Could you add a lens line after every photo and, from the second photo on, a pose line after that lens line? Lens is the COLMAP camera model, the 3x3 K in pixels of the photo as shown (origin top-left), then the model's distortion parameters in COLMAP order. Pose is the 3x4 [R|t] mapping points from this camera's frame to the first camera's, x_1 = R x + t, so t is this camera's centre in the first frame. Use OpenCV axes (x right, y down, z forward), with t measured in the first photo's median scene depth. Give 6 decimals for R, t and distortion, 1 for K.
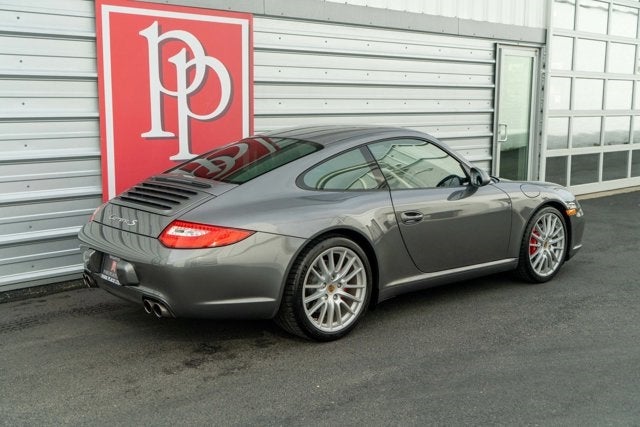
lens RADIAL K [[750.0, 0, 320.2], [0, 750.0, 215.9], [0, 0, 1]] dist [0.026062, 0.000000]
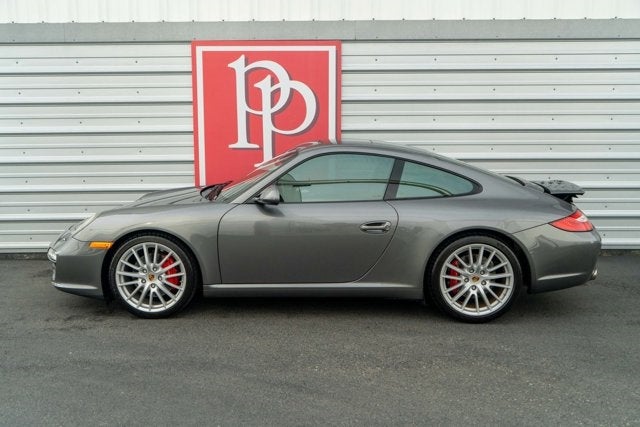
lens RADIAL K [[644.6, 0, 322.2], [0, 644.6, 213.4], [0, 0, 1]] dist [-0.004938, 0.000000]
pose [[0.731553, 0.092051, -0.675542, 0.612310], [-0.096393, 0.994855, 0.031176, -0.043530], [0.674936, 0.042311, 0.736662, 0.311200]]
